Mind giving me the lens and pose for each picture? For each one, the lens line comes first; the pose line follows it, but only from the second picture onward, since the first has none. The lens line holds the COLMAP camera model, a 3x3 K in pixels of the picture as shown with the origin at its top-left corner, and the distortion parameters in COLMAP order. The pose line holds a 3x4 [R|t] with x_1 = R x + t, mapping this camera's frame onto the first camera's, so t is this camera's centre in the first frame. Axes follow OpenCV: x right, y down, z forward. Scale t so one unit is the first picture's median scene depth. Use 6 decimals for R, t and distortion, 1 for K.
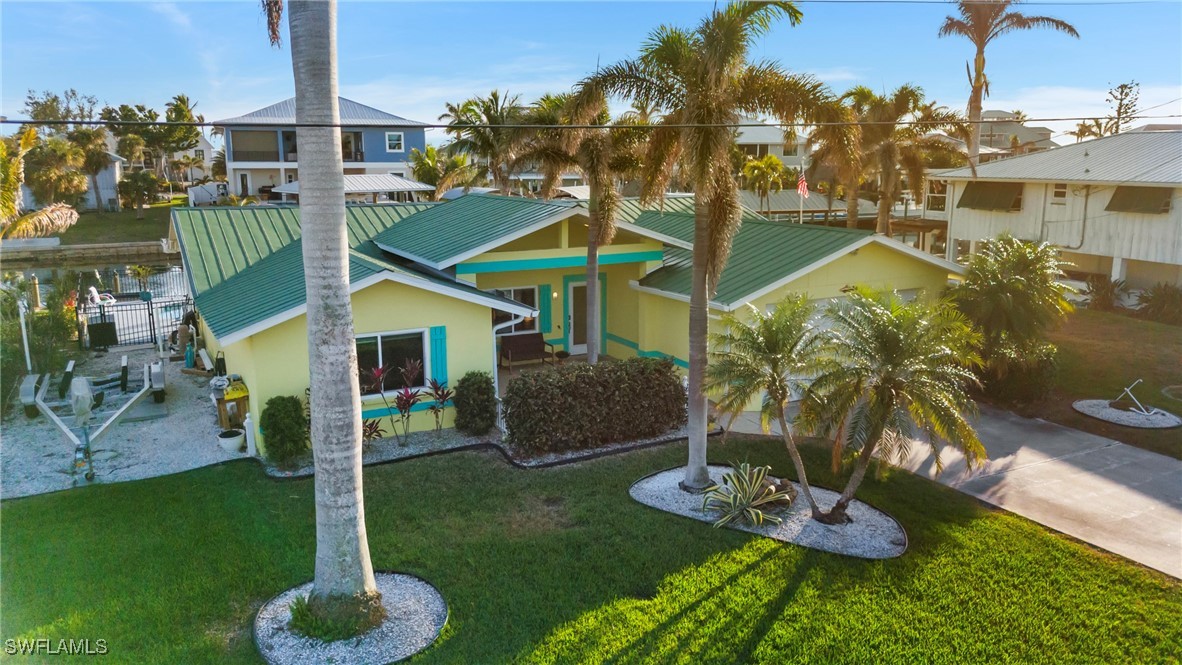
lens RADIAL K [[839.1, 0, 587.4], [0, 839.1, 329.7], [0, 0, 1]] dist [0.029968, -0.007473]
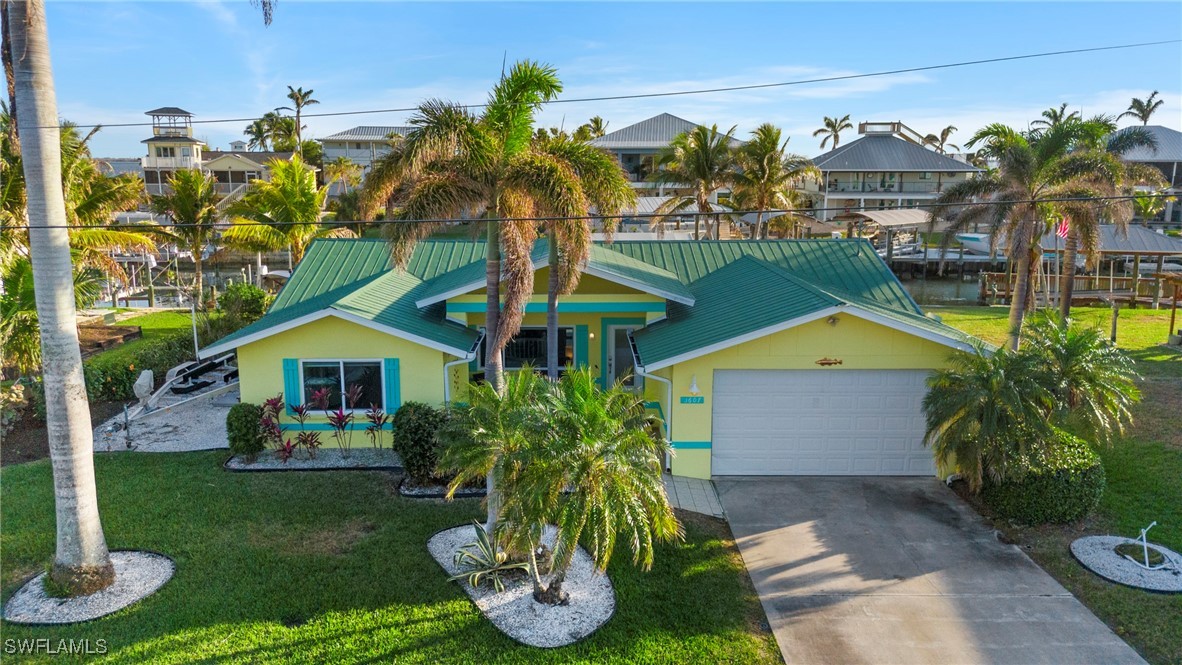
lens RADIAL K [[839.1, 0, 587.4], [0, 839.1, 329.7], [0, 0, 1]] dist [0.029968, -0.007473]
pose [[0.896098, 0.089319, -0.434776, 0.609750], [-0.095522, 0.995398, 0.007616, -0.084712], [0.433455, 0.034706, 0.900506, 0.095520]]
